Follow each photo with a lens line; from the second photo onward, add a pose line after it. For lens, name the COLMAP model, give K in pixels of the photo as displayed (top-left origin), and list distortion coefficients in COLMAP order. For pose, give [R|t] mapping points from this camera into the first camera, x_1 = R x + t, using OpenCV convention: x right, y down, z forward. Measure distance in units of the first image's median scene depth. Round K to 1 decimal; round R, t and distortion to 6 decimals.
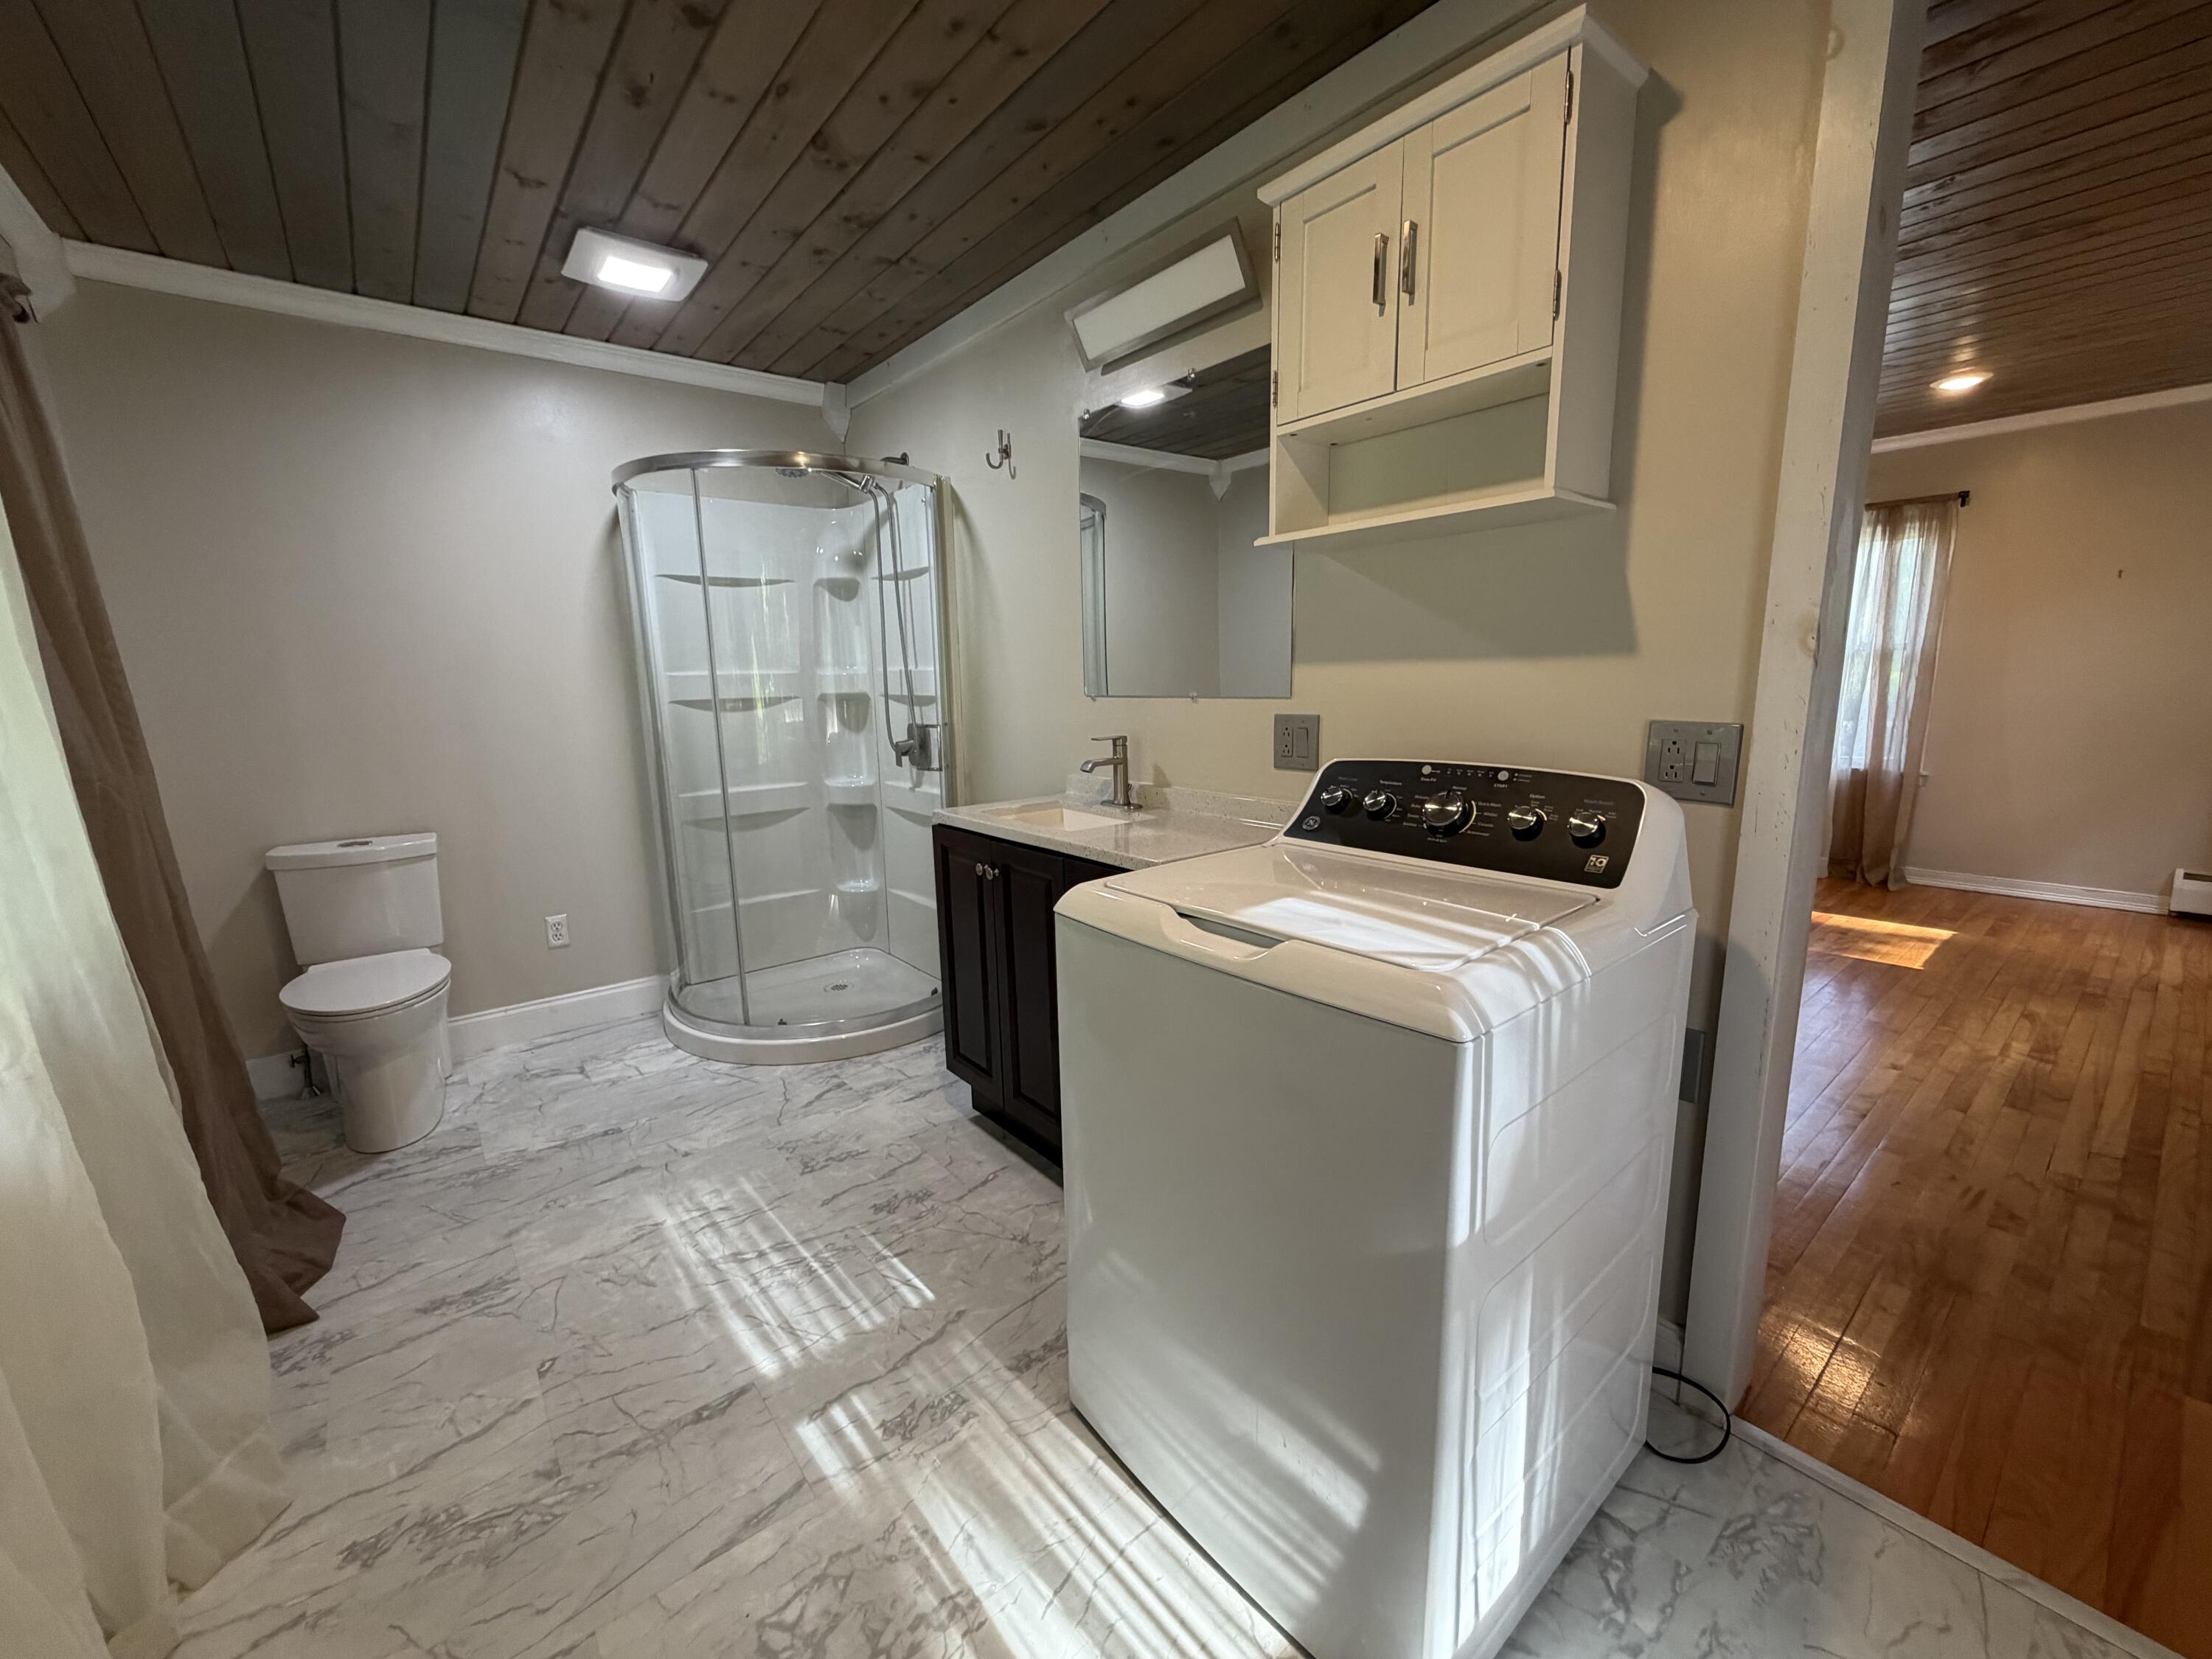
lens RADIAL K [[884.0, 0, 1100.3], [0, 884.0, 826.8], [0, 0, 1]] dist [0.000772, -0.000194]
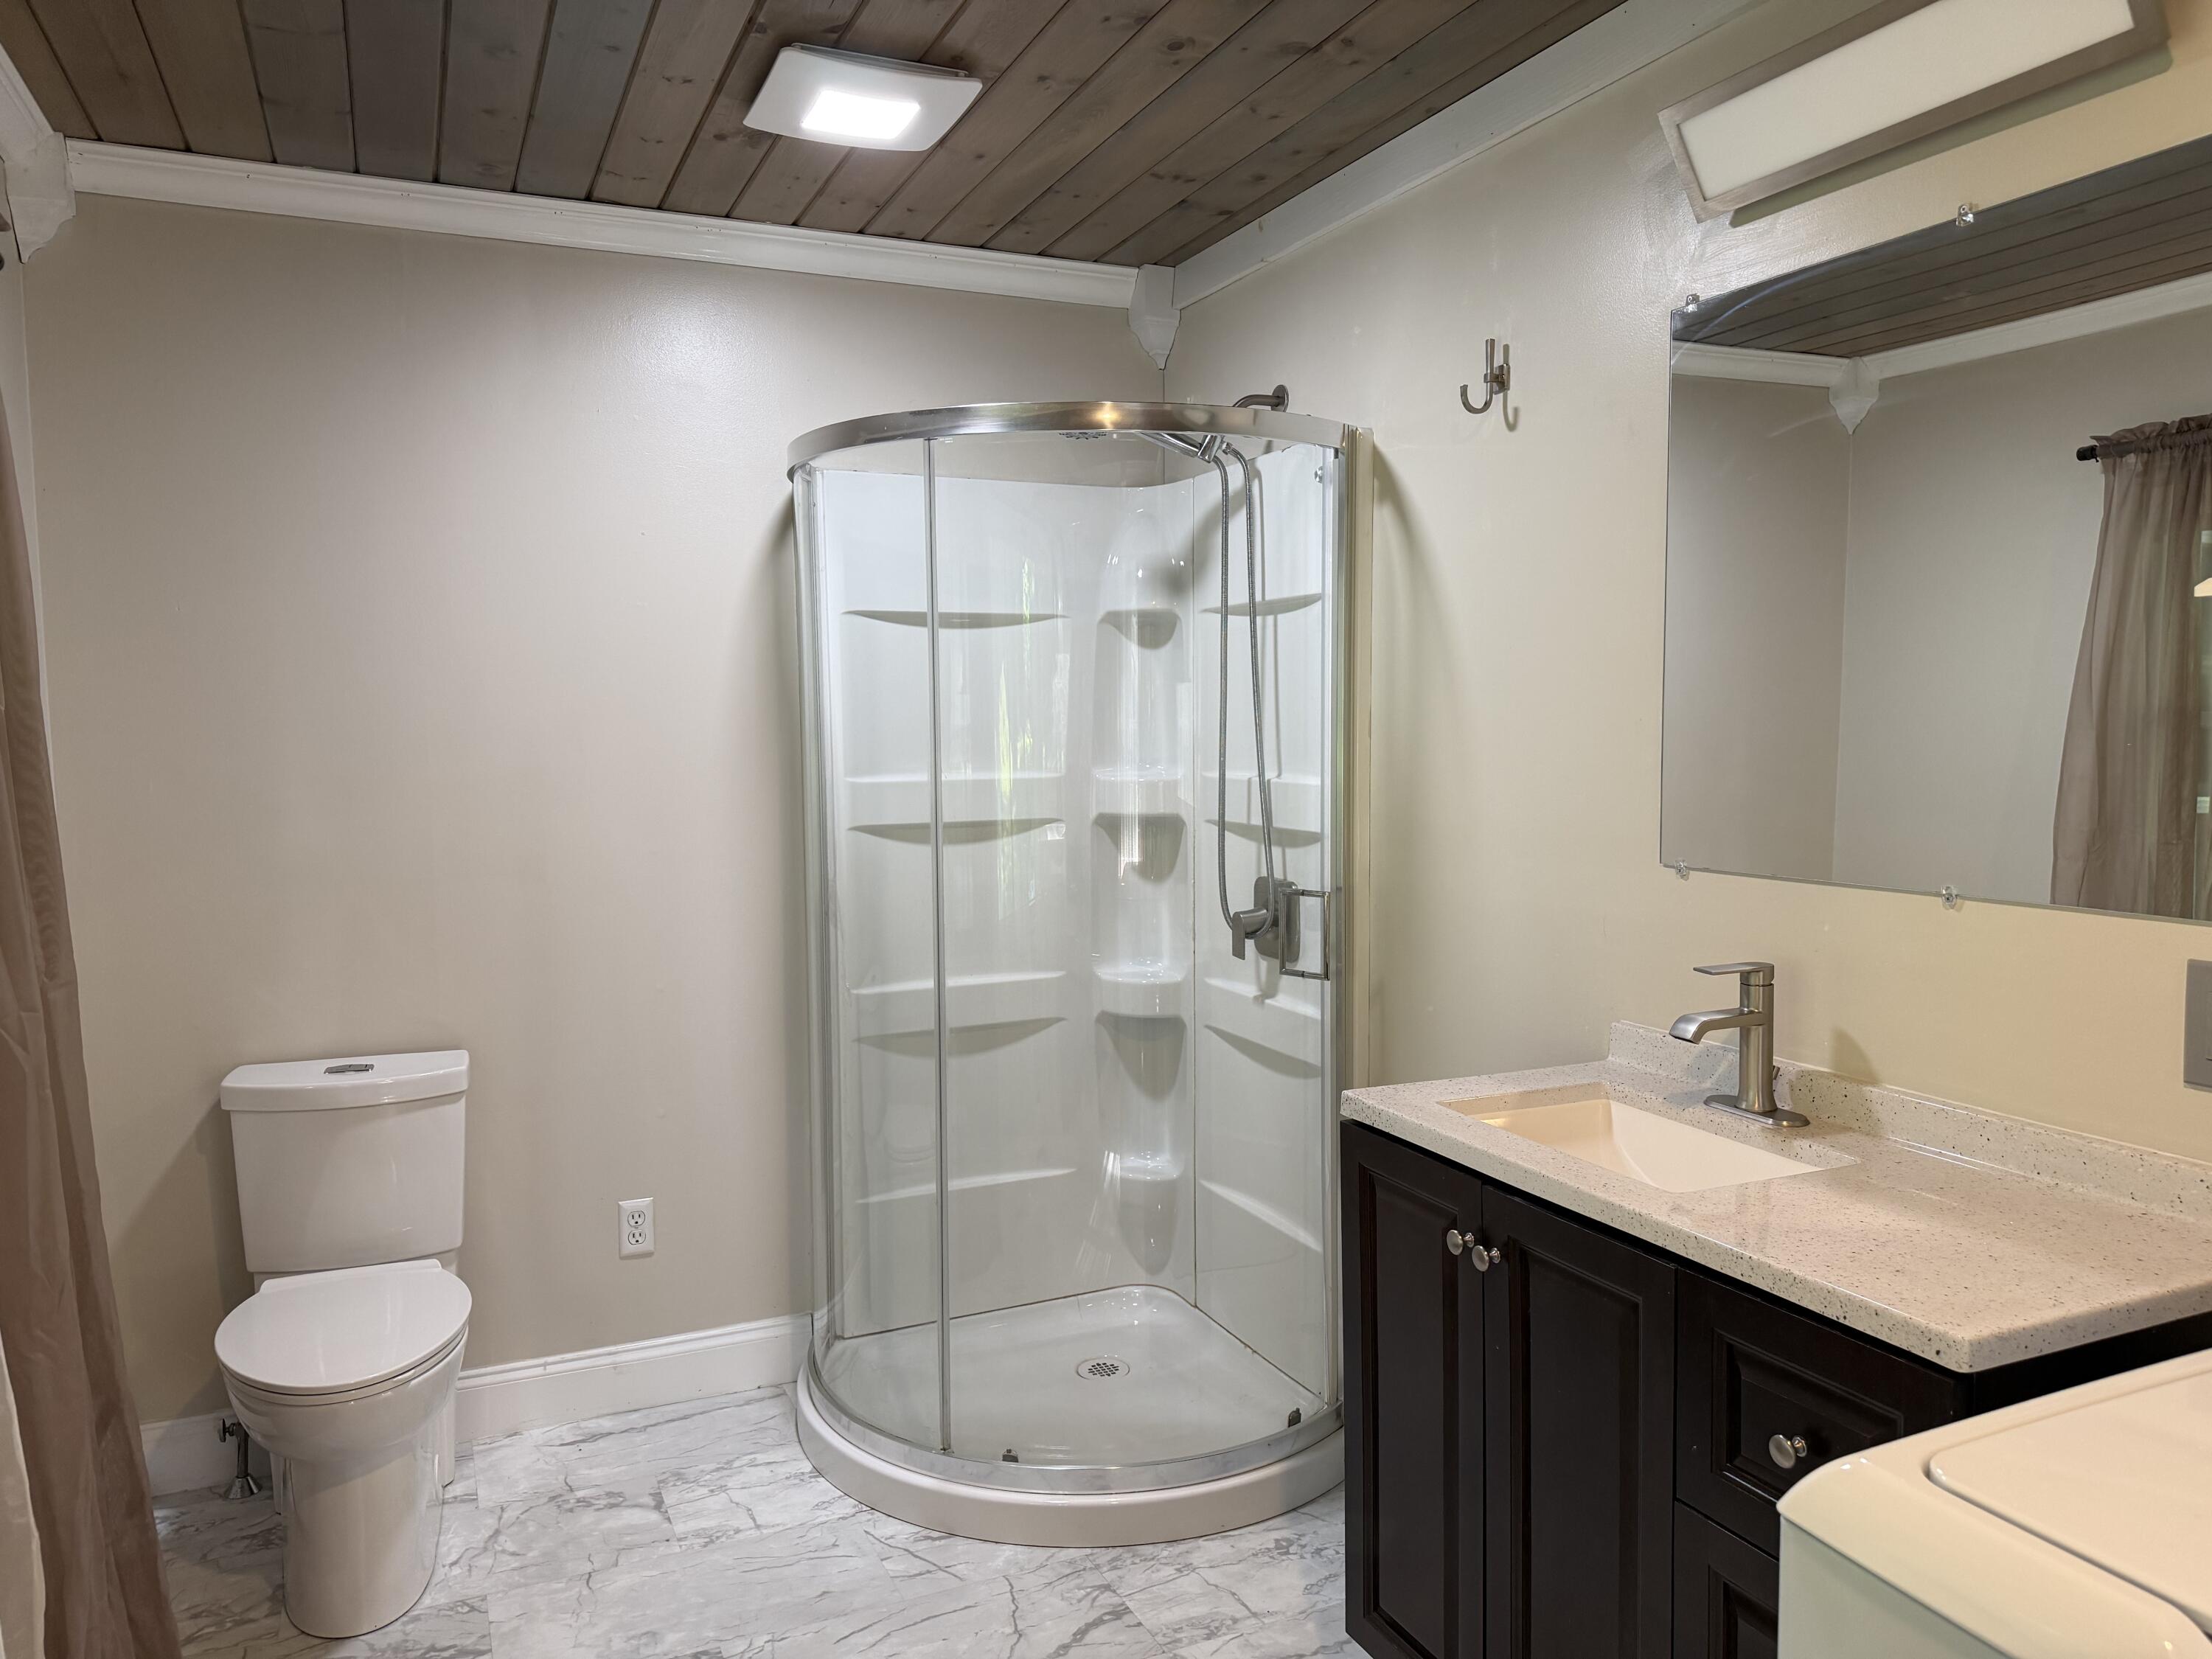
lens RADIAL K [[1554.4, 0, 1106.0], [0, 1554.4, 829.5], [0, 0, 1]] dist [0.027521, -0.040928]
pose [[0.967789, 0.028008, -0.250198, -0.091589], [-0.052711, 0.994309, -0.092582, -0.067851], [0.246181, 0.102788, 0.963758, 0.097133]]
